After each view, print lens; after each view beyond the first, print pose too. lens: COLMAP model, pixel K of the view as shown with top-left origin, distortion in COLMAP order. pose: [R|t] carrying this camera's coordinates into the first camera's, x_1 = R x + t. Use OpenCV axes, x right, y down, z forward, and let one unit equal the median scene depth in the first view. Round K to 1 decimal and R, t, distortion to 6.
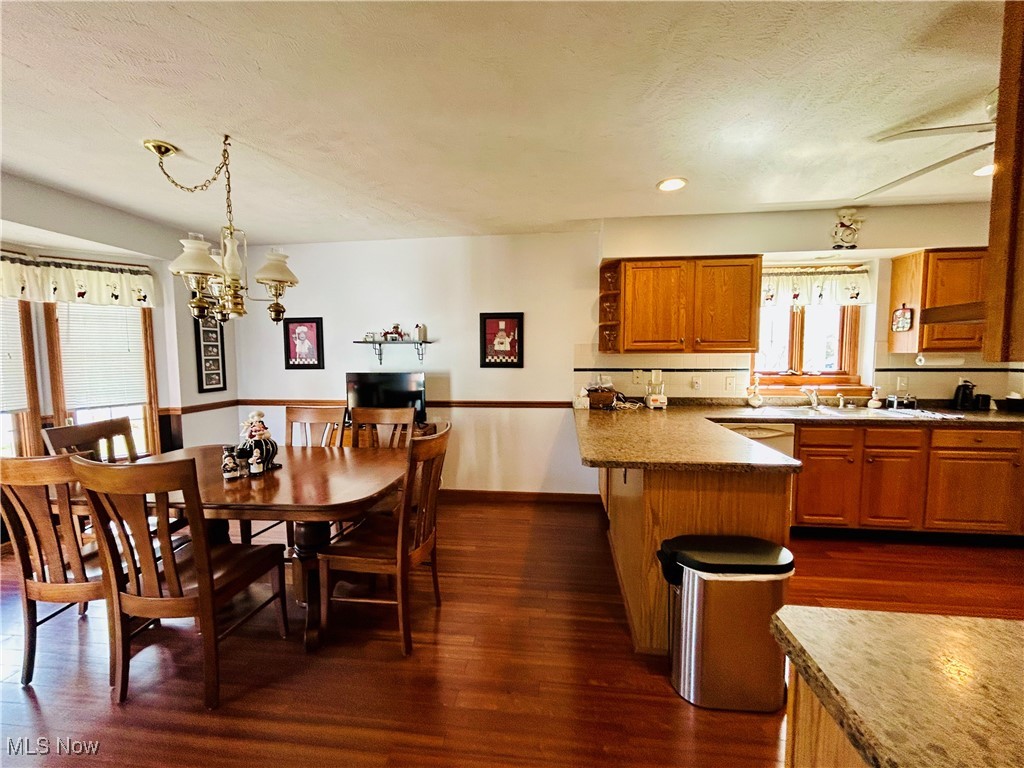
lens RADIAL K [[415.0, 0, 513.8], [0, 415.0, 384.2], [0, 0, 1]] dist [-0.001486, 0.001207]
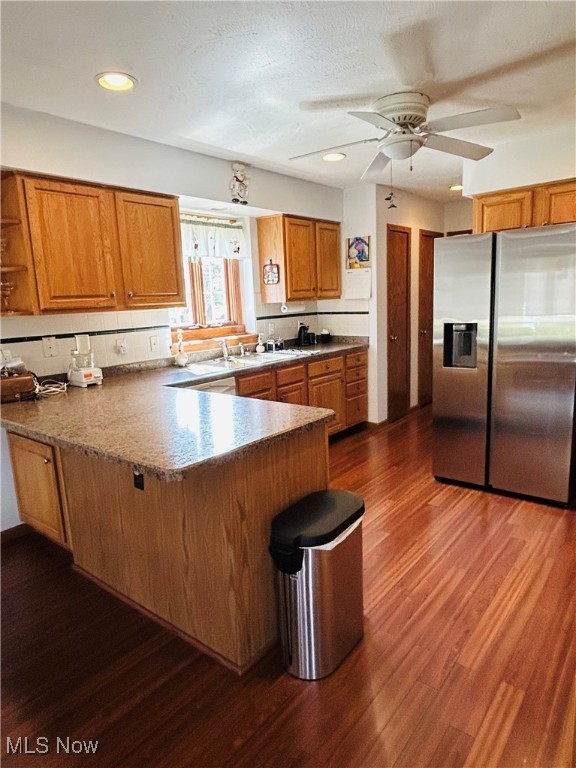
lens RADIAL K [[483.6, 0, 293.1], [0, 483.6, 386.5], [0, 0, 1]] dist [0.006790, -0.017453]
pose [[0.524375, -0.173636, 0.833596, -0.210083], [0.098940, 0.984781, 0.142889, -0.031584], [-0.845720, 0.007549, 0.533574, 0.223633]]
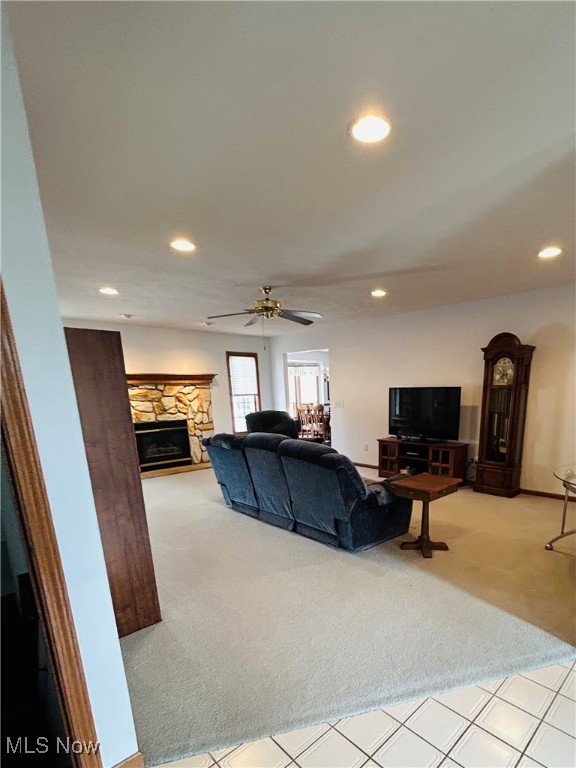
lens RADIAL K [[387.9, 0, 347.0], [0, 387.9, 482.4], [0, 0, 1]] dist [-0.011466, 0.000141]
pose [[0.798092, 0.131644, -0.587978, 1.518477], [-0.025840, 0.982421, 0.184883, 0.109507], [0.601981, -0.132360, 0.787464, -1.722414]]
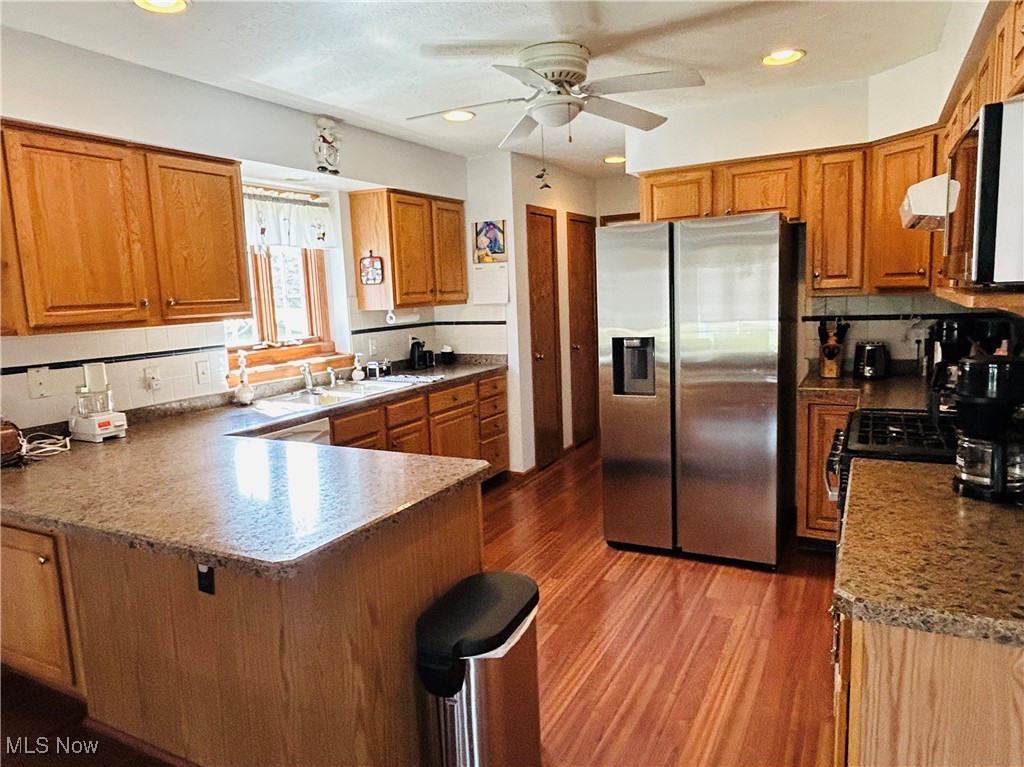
lens RADIAL K [[679.1, 0, 511.0], [0, 679.1, 385.2], [0, 0, 1]] dist [0.000269, -0.005708]
pose [[0.354559, -0.141415, 0.924278, -0.243102], [0.106040, 0.988201, 0.110517, -0.047618], [-0.929001, 0.058826, 0.365371, 0.256009]]
